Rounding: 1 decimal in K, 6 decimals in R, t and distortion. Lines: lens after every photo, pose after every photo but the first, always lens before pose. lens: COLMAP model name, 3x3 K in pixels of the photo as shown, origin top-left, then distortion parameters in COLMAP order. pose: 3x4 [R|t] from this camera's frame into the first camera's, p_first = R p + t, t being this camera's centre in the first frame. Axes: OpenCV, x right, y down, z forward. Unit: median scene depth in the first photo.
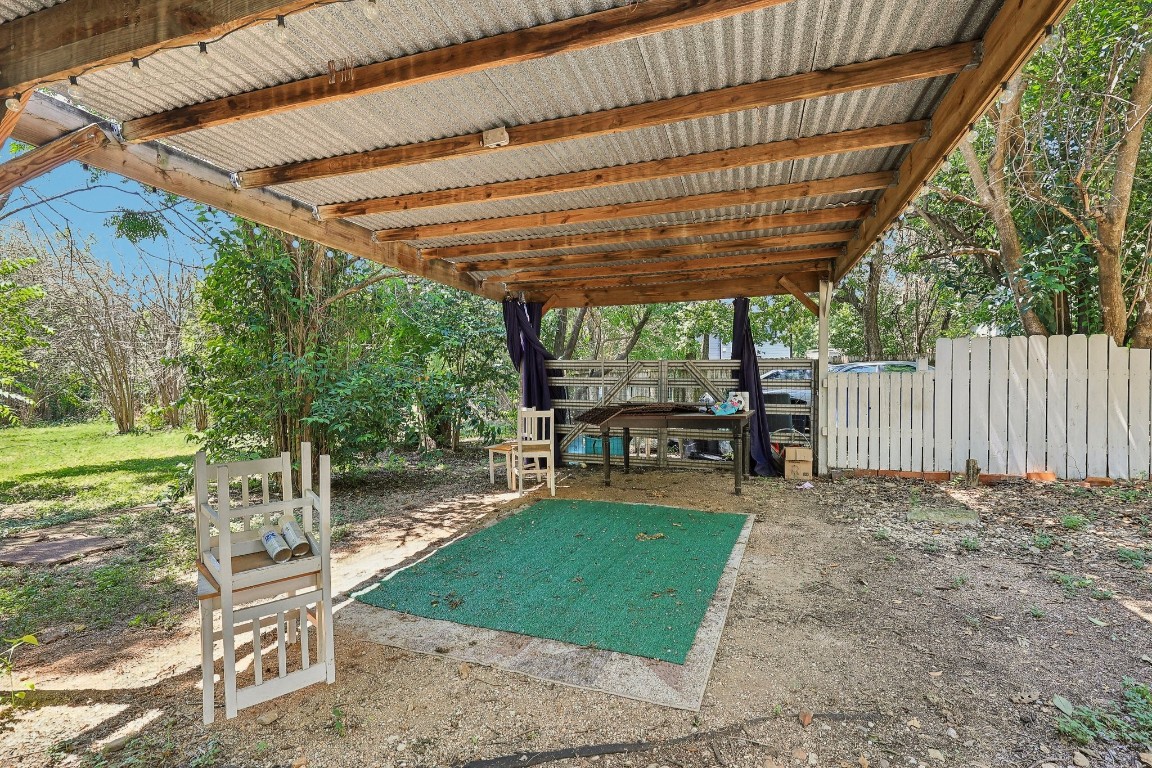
lens RADIAL K [[510.7, 0, 578.5], [0, 510.7, 374.9], [0, 0, 1]] dist [-0.000383, -0.000122]
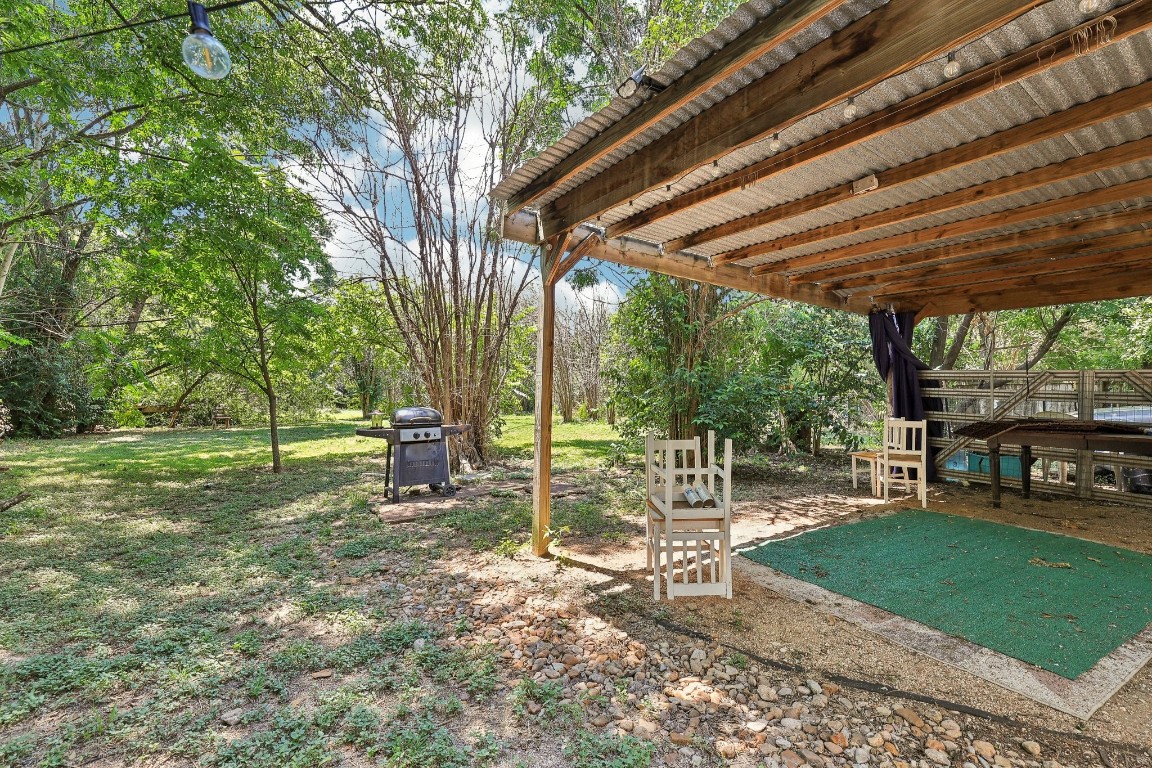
lens RADIAL K [[504.7, 0, 576.0], [0, 504.7, 384.0], [0, 0, 1]] dist [-0.002209, 0.000569]
pose [[0.784222, 0.011798, -0.620368, 0.027849], [-0.011448, 0.999924, 0.004544, -0.000271], [0.620374, 0.003539, 0.784298, -0.215182]]
